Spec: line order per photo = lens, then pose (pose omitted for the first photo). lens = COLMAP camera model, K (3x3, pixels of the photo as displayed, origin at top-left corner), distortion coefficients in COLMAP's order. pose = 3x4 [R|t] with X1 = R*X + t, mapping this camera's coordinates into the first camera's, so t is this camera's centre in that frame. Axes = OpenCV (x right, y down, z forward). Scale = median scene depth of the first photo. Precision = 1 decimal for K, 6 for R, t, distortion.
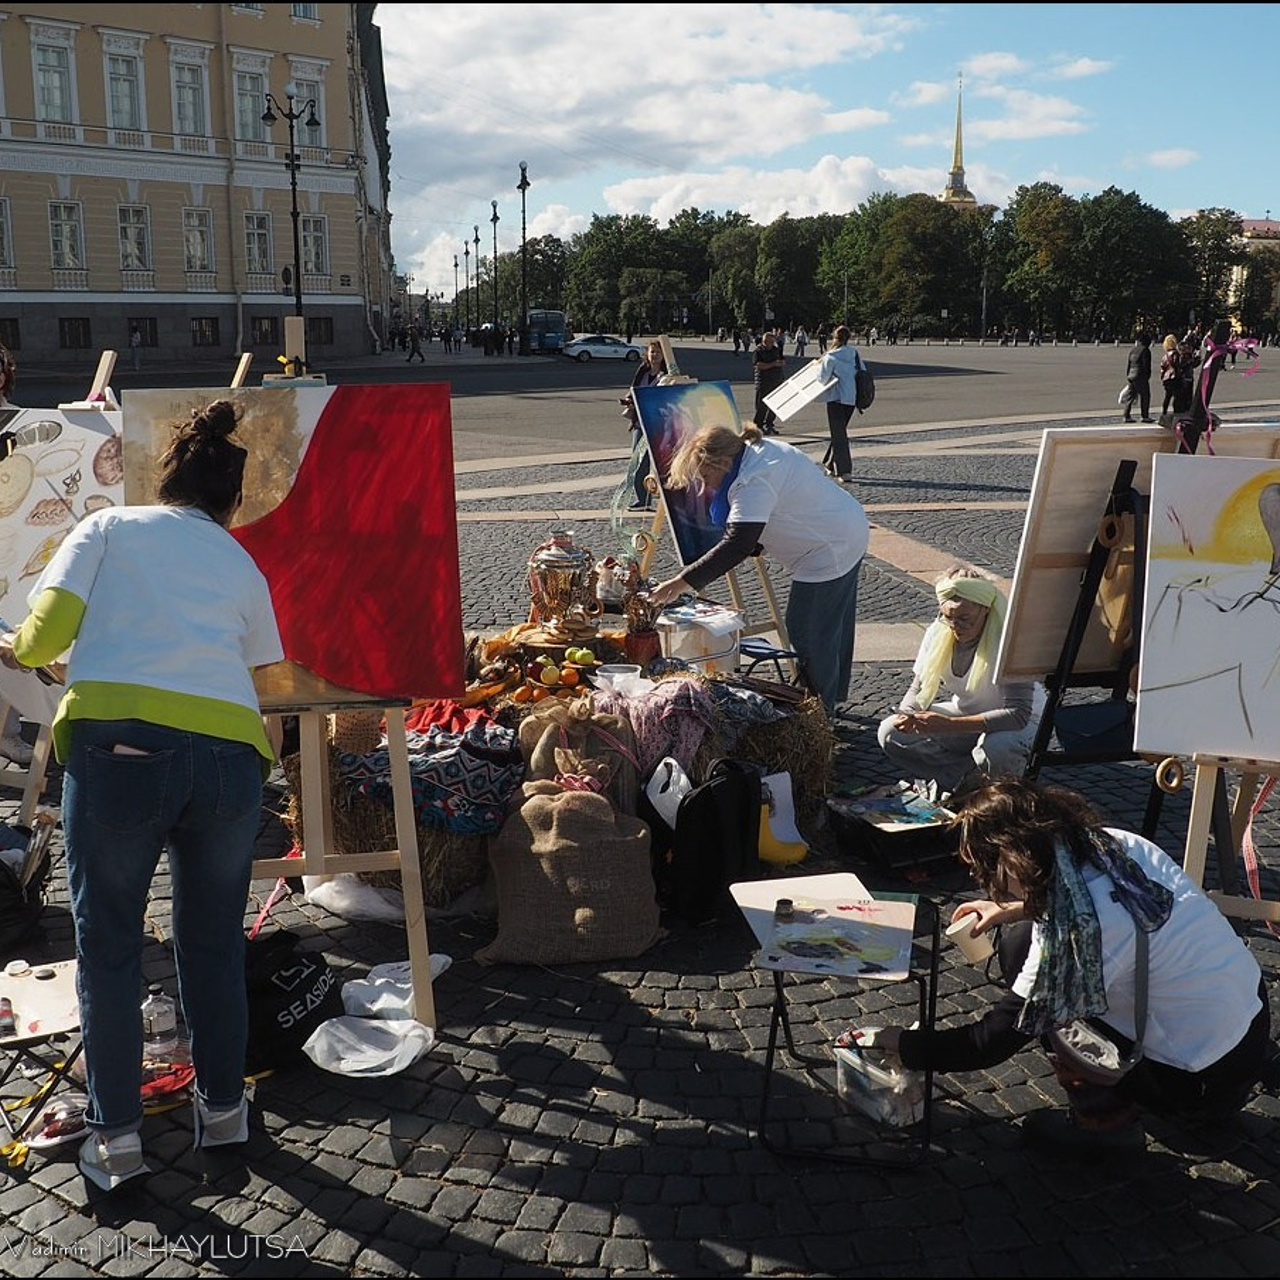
lens RADIAL K [[1483.7, 0, 629.3], [0, 1483.7, 638.6], [0, 0, 1]] dist [0.004551, 0.000000]
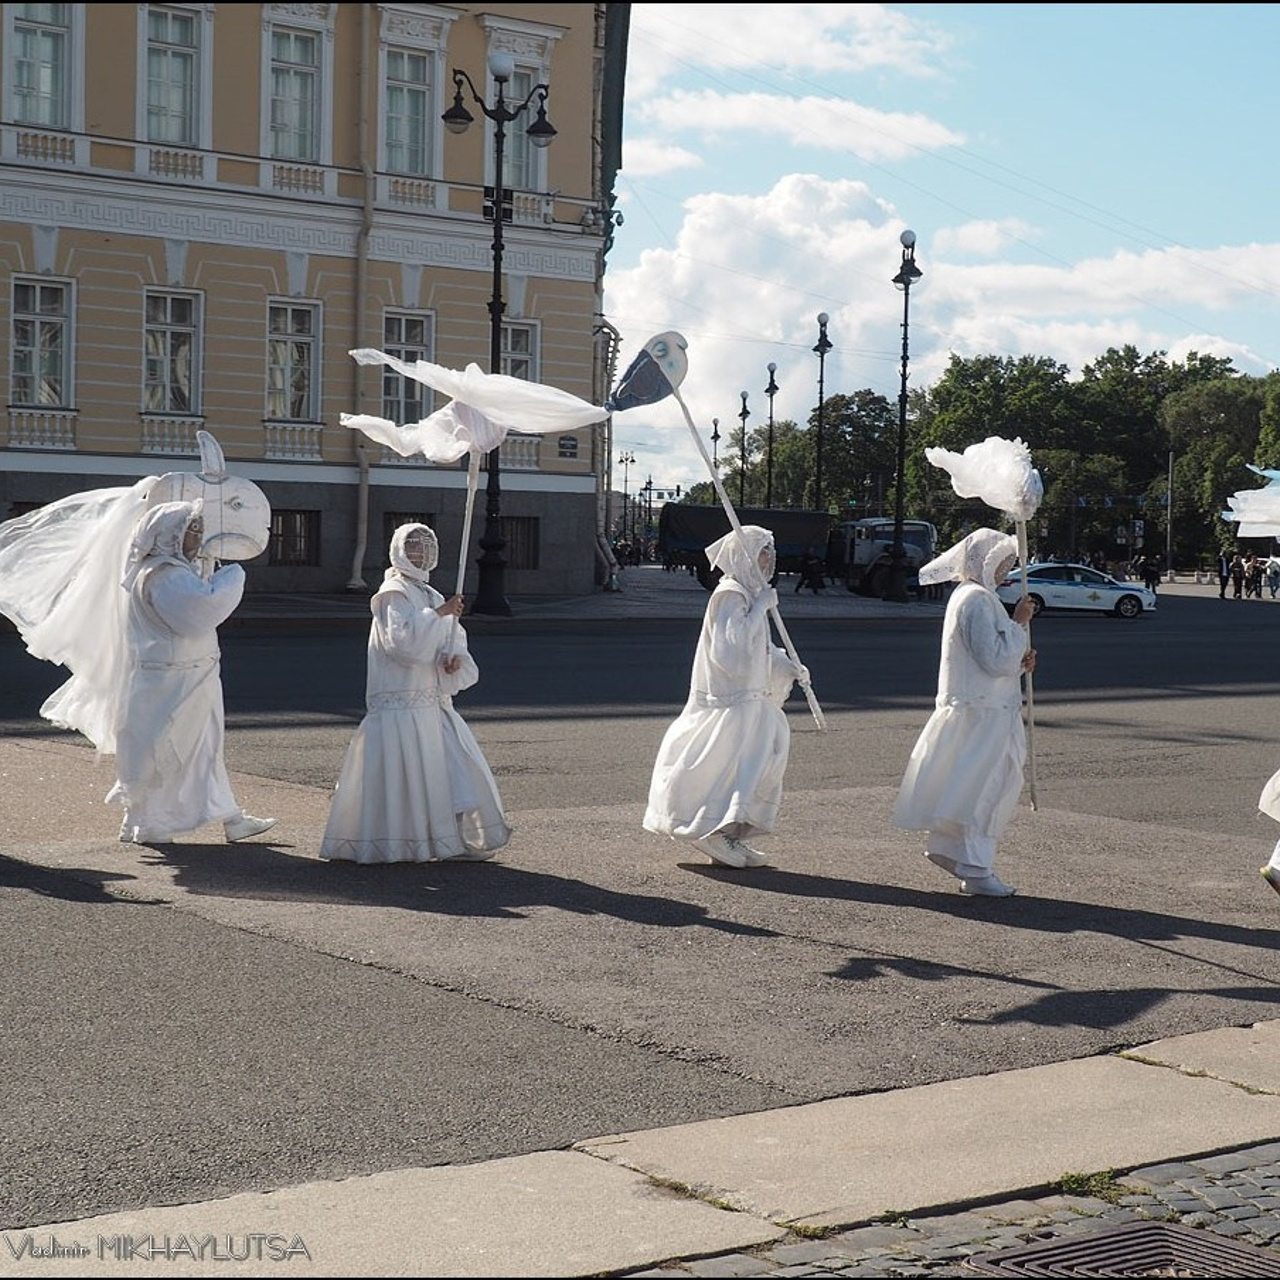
lens RADIAL K [[2551.9, 0, 643.3], [0, 2551.9, 644.4], [0, 0, 1]] dist [-0.029743, 0.000000]
pose [[0.993284, 0.021724, -0.113642, -0.069131], [-0.040852, 0.984802, -0.168808, -0.032853], [0.108248, 0.172317, 0.979076, 0.178031]]
